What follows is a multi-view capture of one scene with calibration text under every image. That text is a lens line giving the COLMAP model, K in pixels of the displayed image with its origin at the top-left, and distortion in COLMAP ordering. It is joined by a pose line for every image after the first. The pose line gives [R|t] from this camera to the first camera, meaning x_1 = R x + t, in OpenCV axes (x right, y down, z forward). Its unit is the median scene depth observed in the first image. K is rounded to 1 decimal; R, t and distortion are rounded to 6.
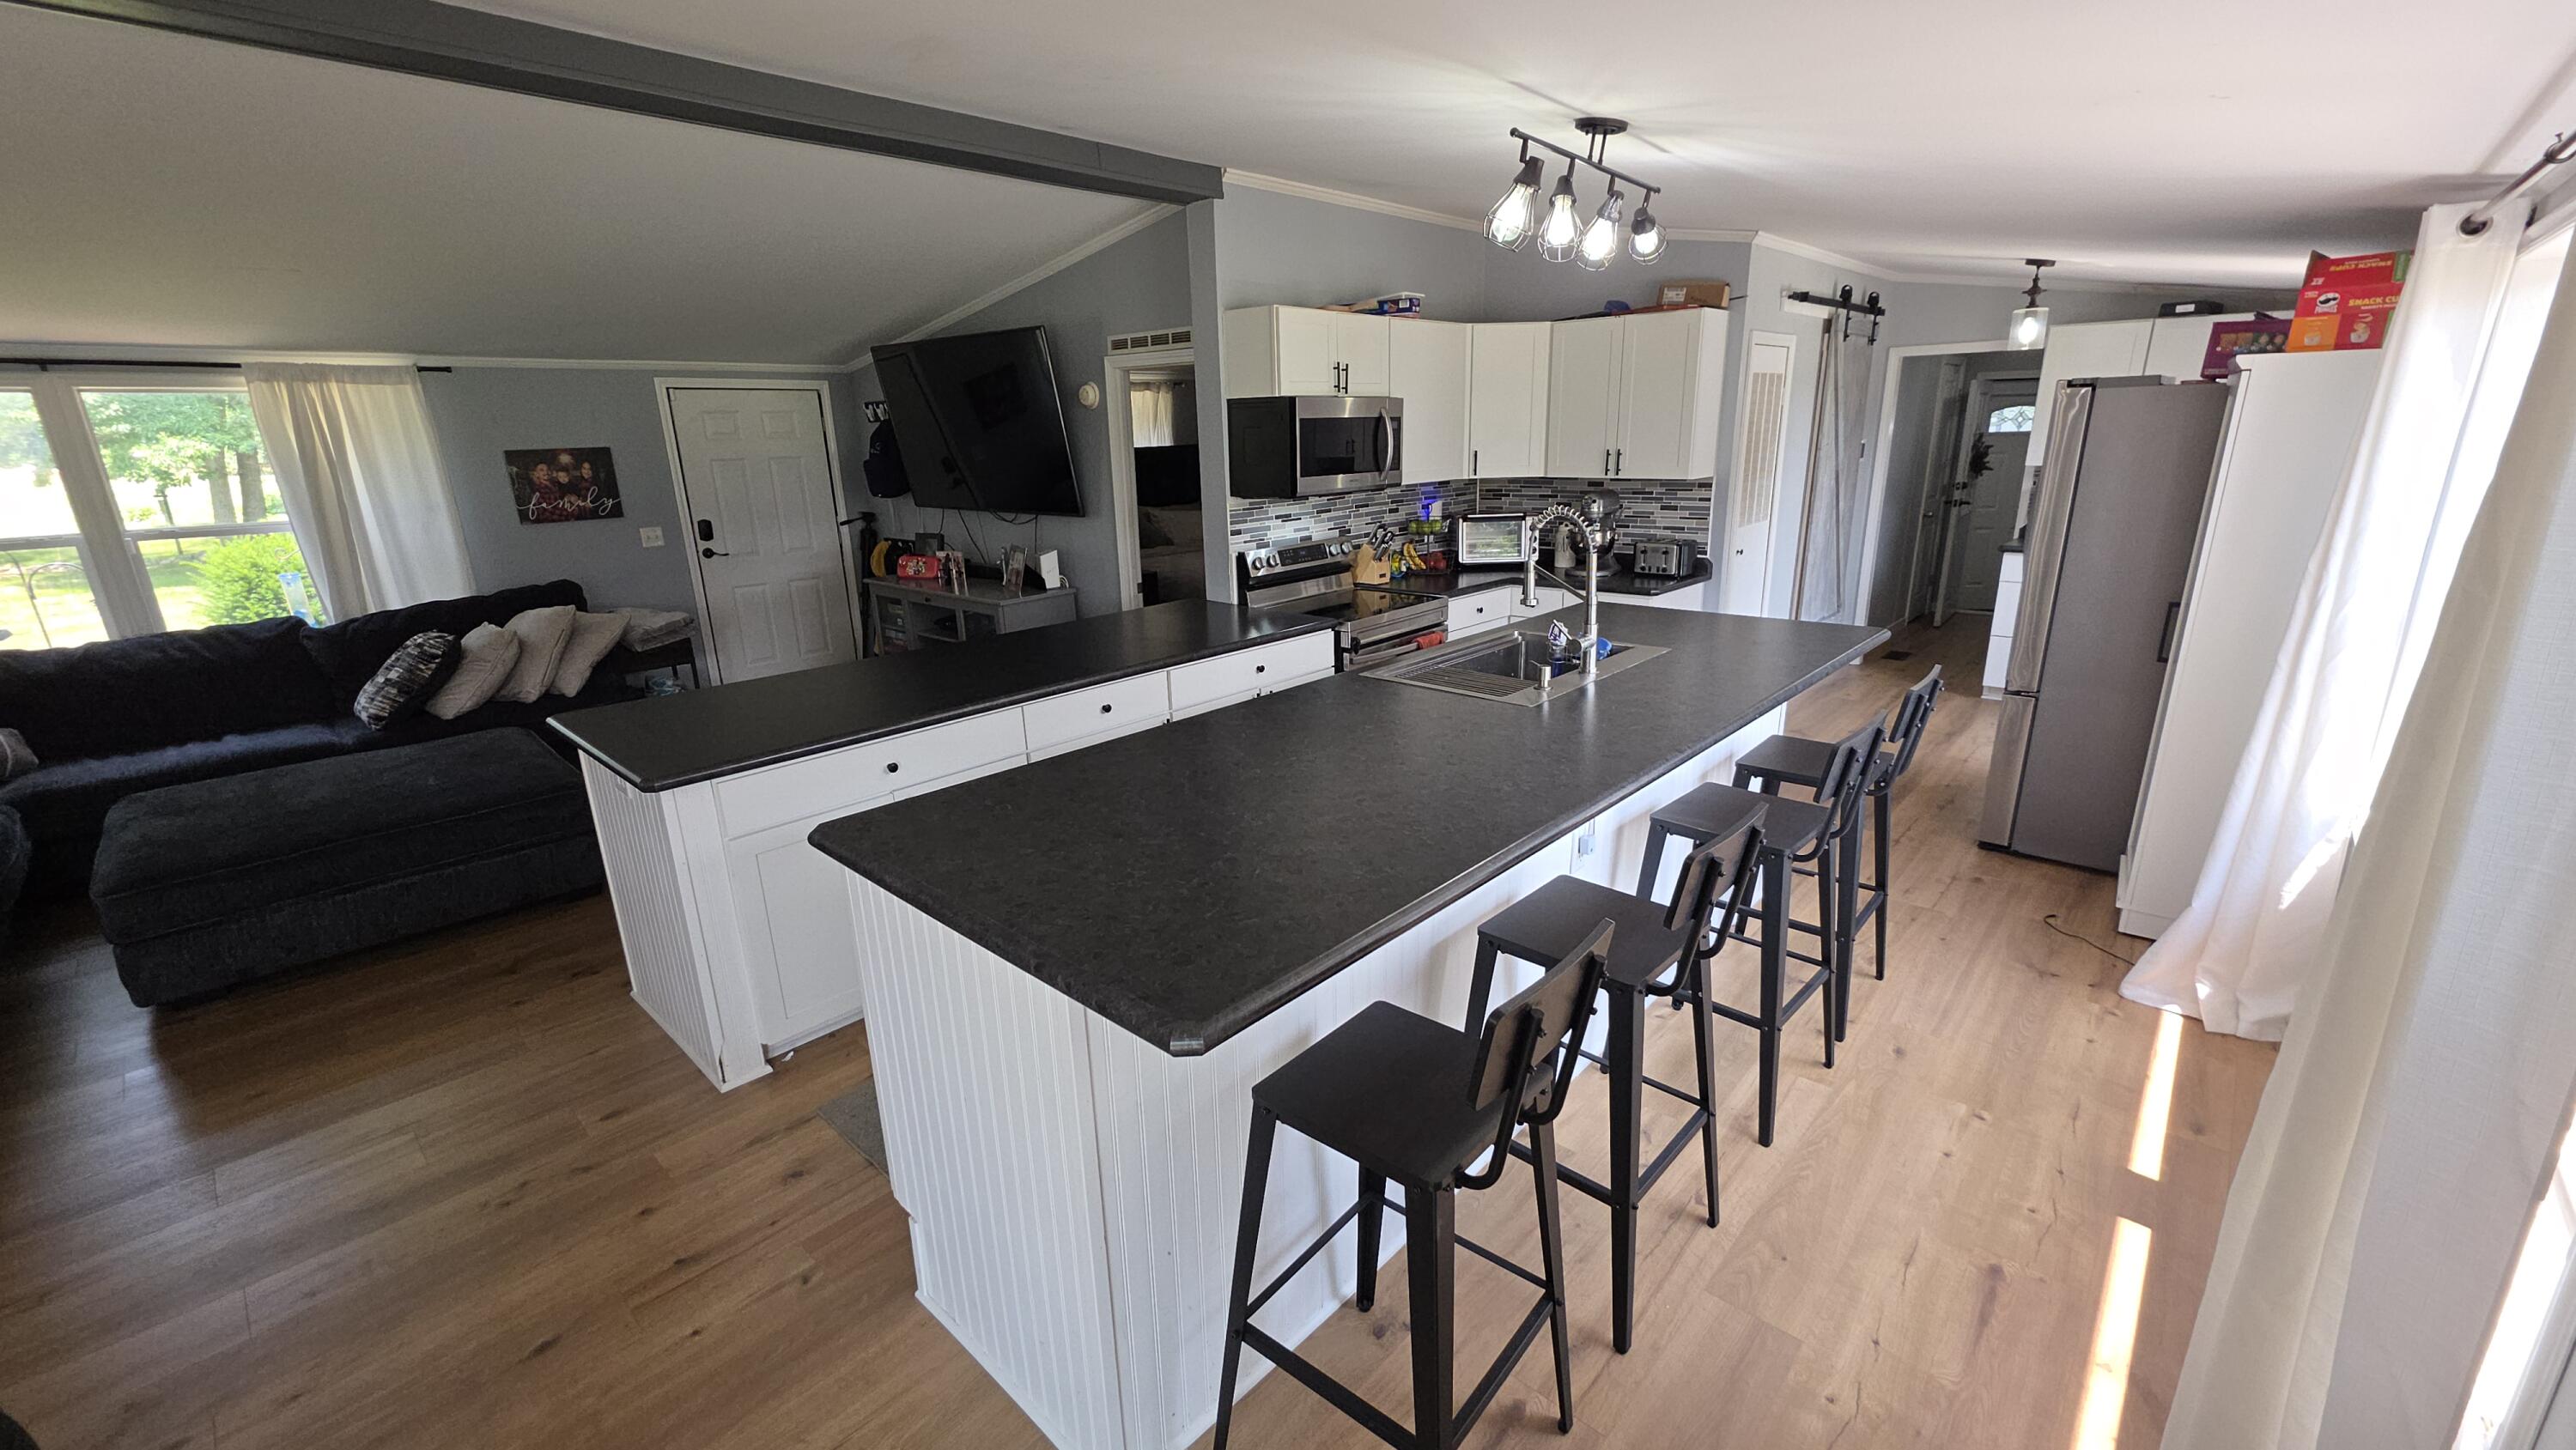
lens RADIAL K [[1026.7, 0, 1291.6], [0, 1026.7, 719.1], [0, 0, 1]] dist [0.004128, -0.000583]
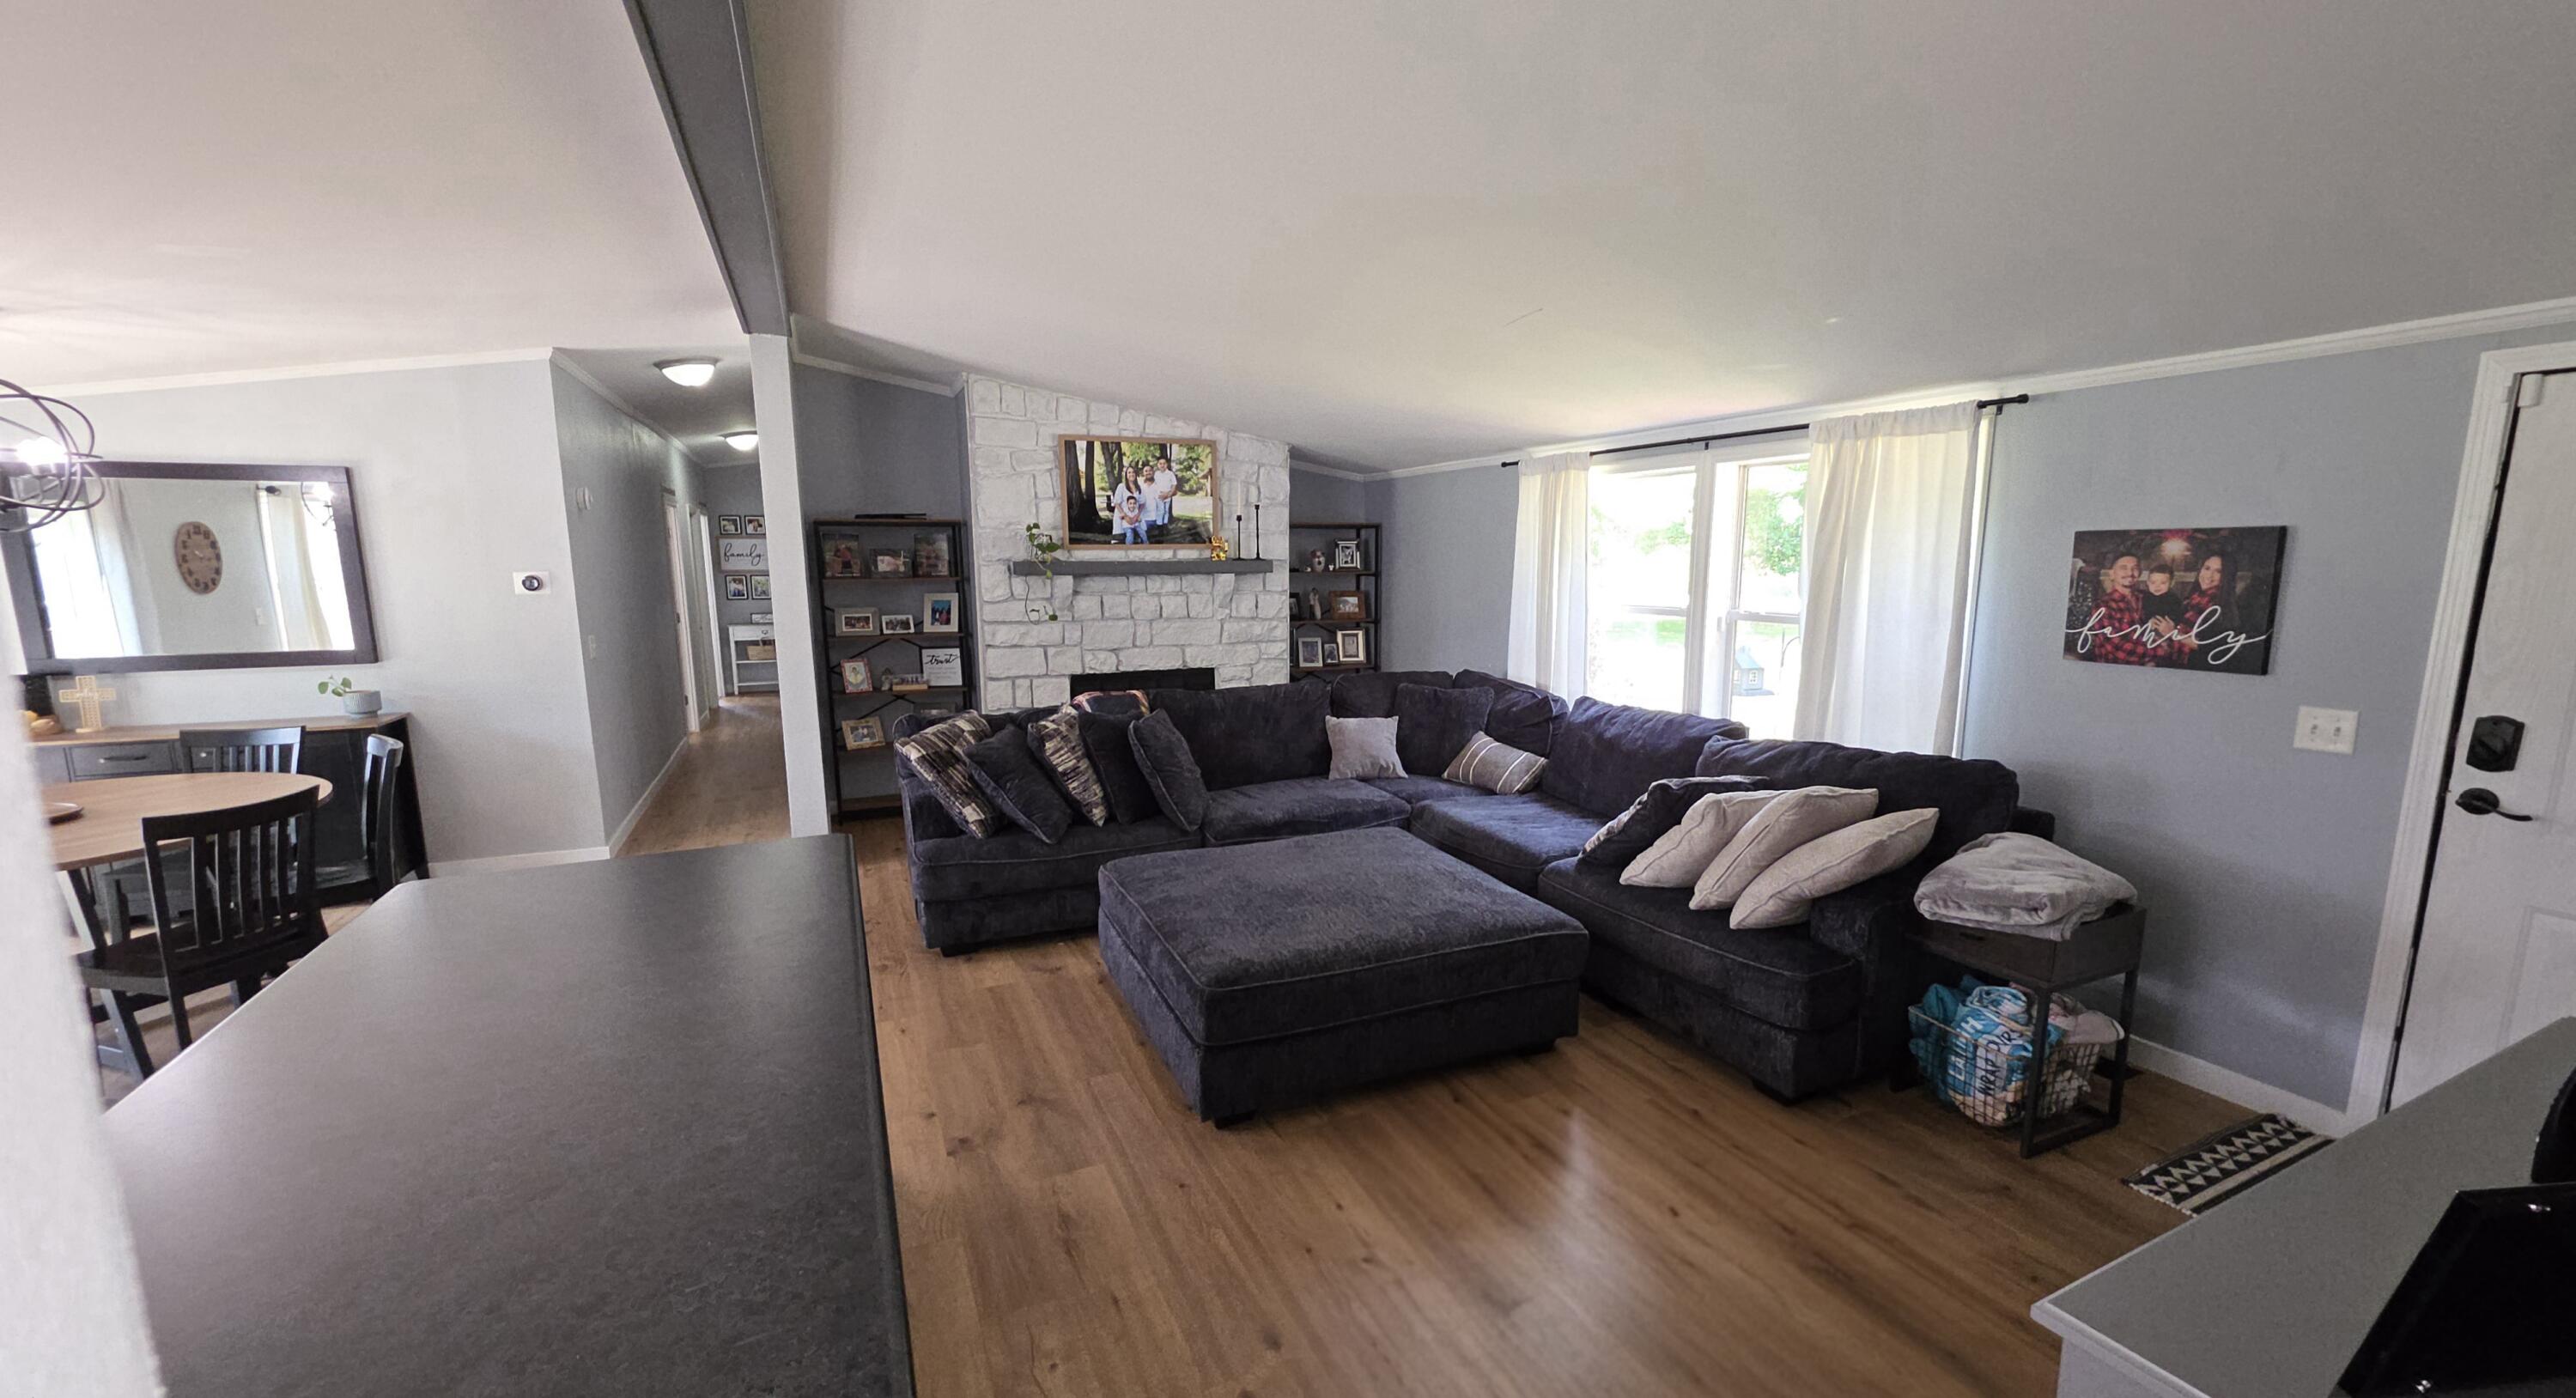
lens RADIAL K [[1032.7, 0, 1294.2], [0, 1032.7, 721.2], [0, 0, 1]] dist [0.005941, -0.001081]
pose [[-0.392974, 0.174687, -0.902804, -0.068467], [-0.240817, 0.927974, 0.284380, -0.247444], [0.887456, 0.329164, -0.322602, 0.931147]]
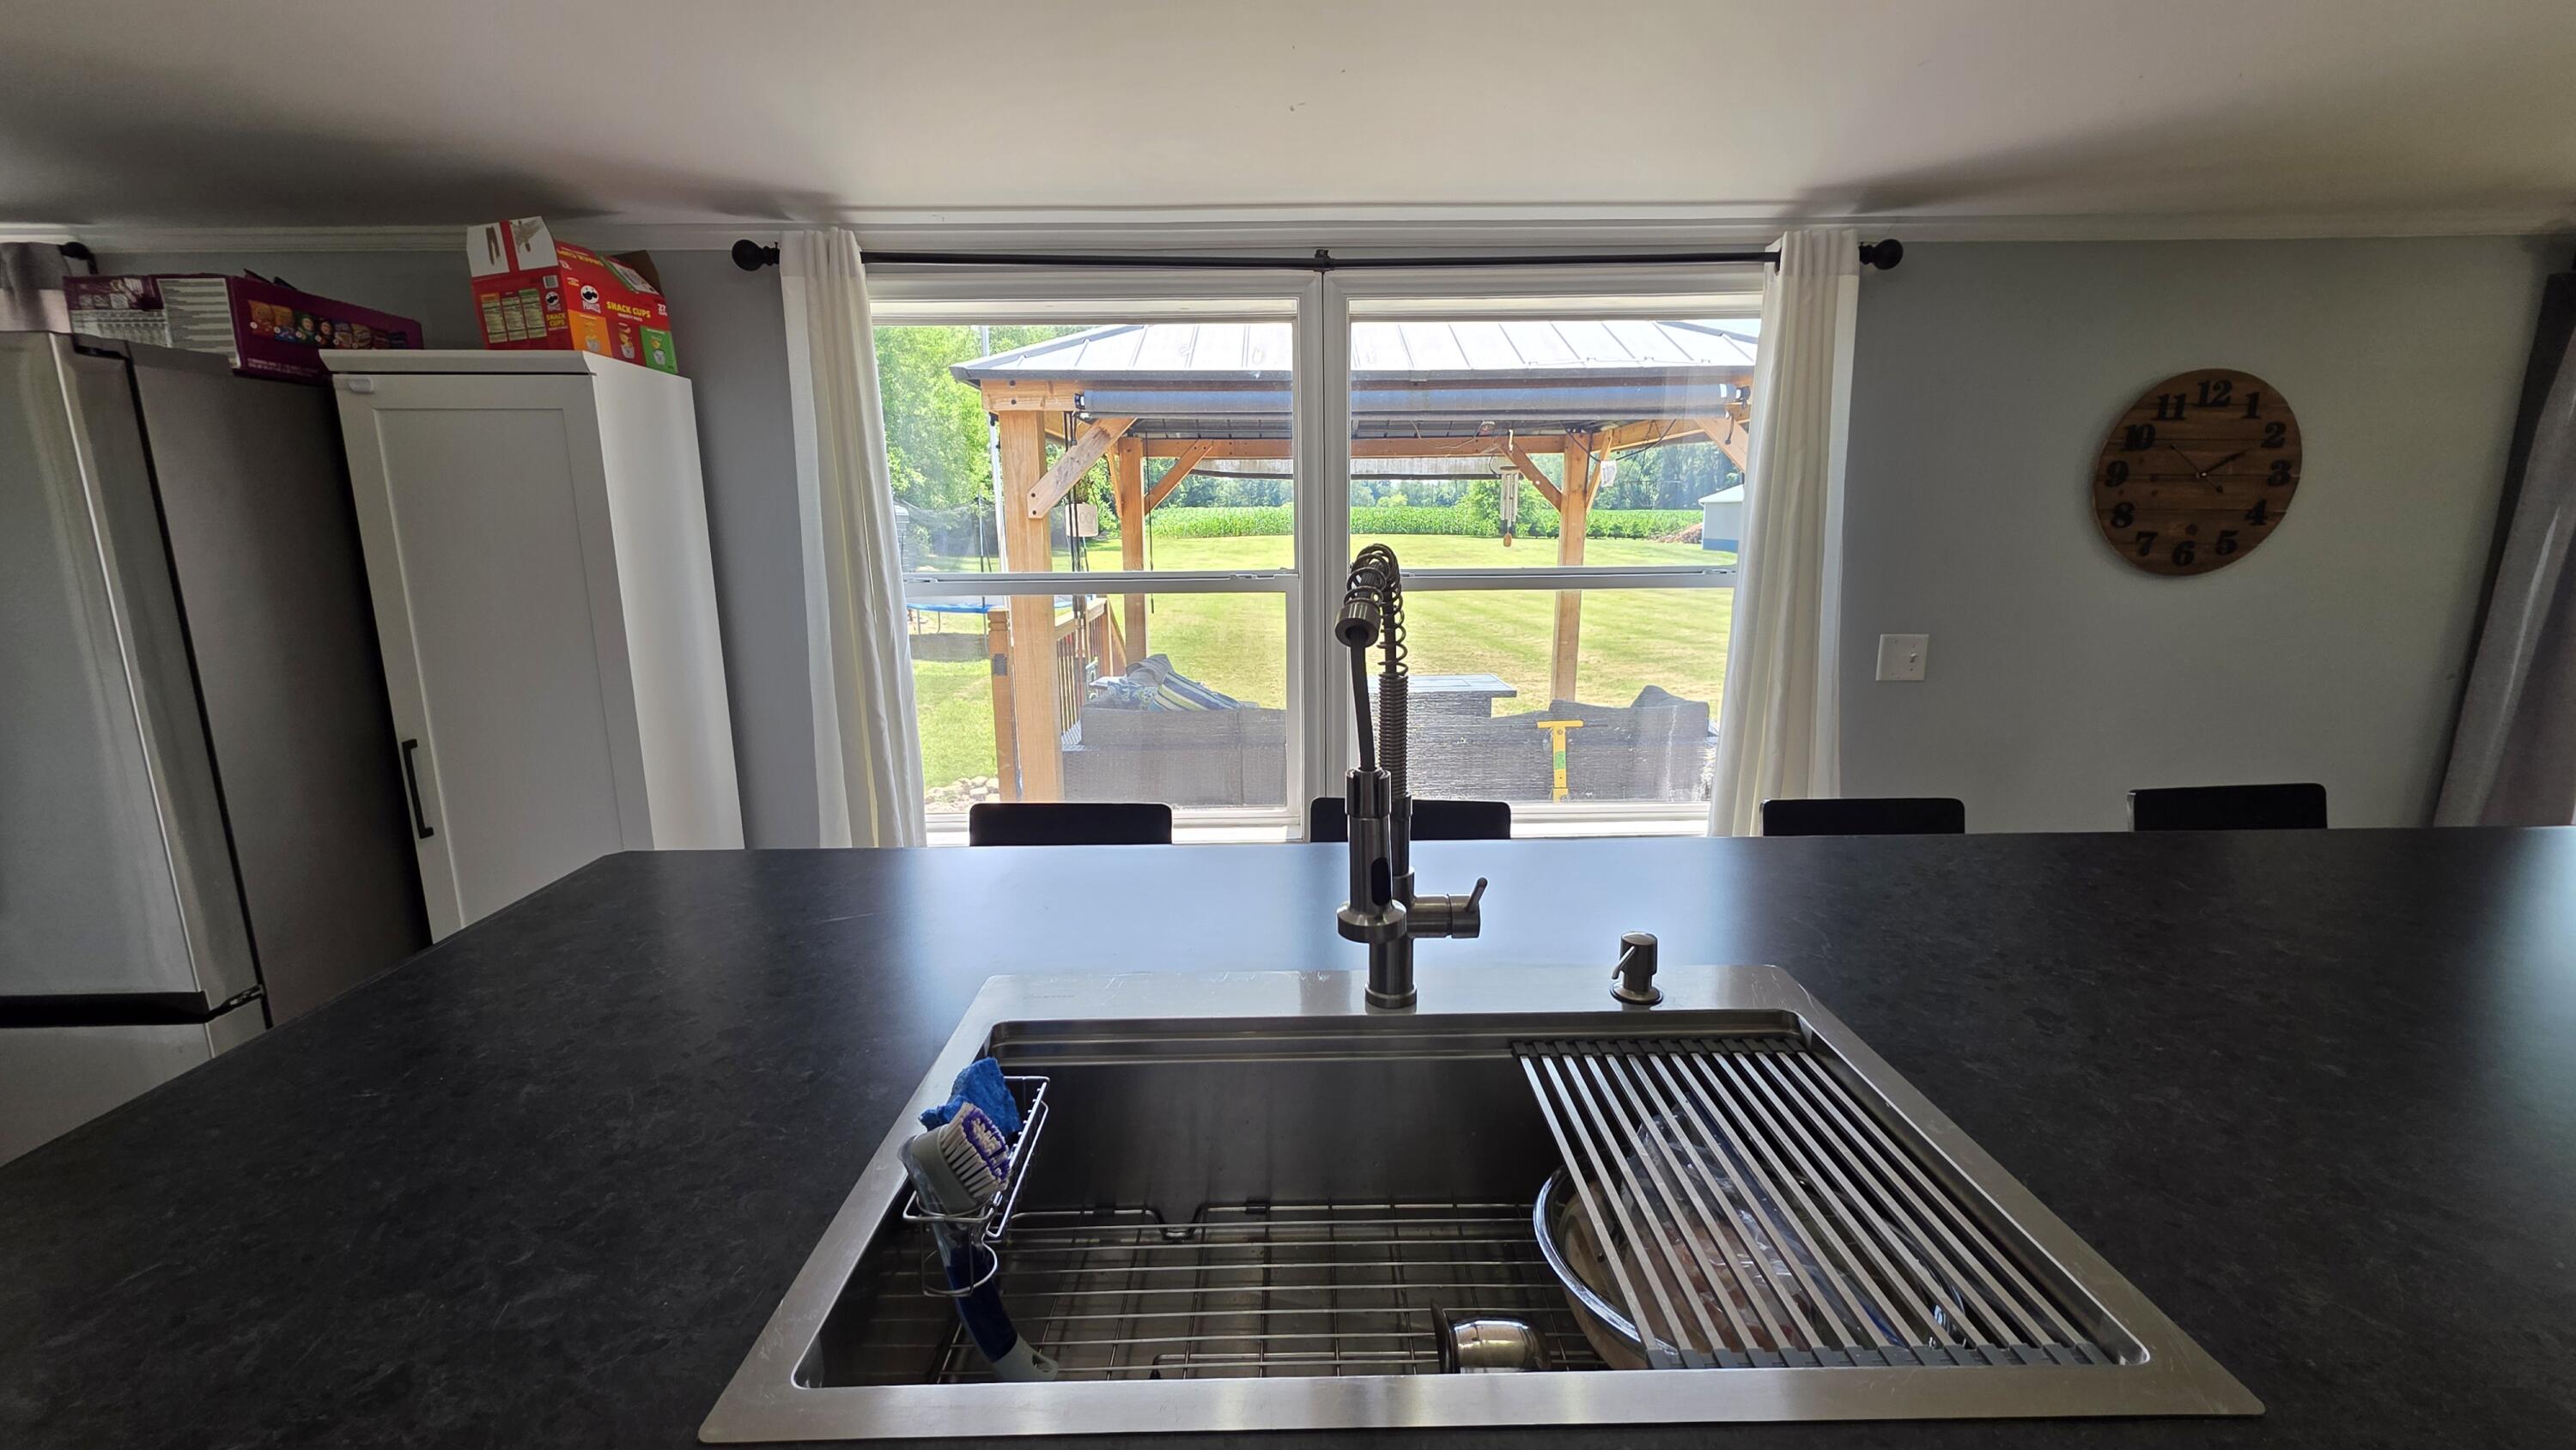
lens RADIAL K [[1026.7, 0, 1293.0], [0, 1026.7, 719.2], [0, 0, 1]] dist [0.004128, -0.000583]
pose [[-0.686372, -0.109615, 0.718942, 0.037499], [0.227856, 0.906388, 0.355728, -0.150314], [-0.690634, 0.407977, -0.597143, 0.669967]]
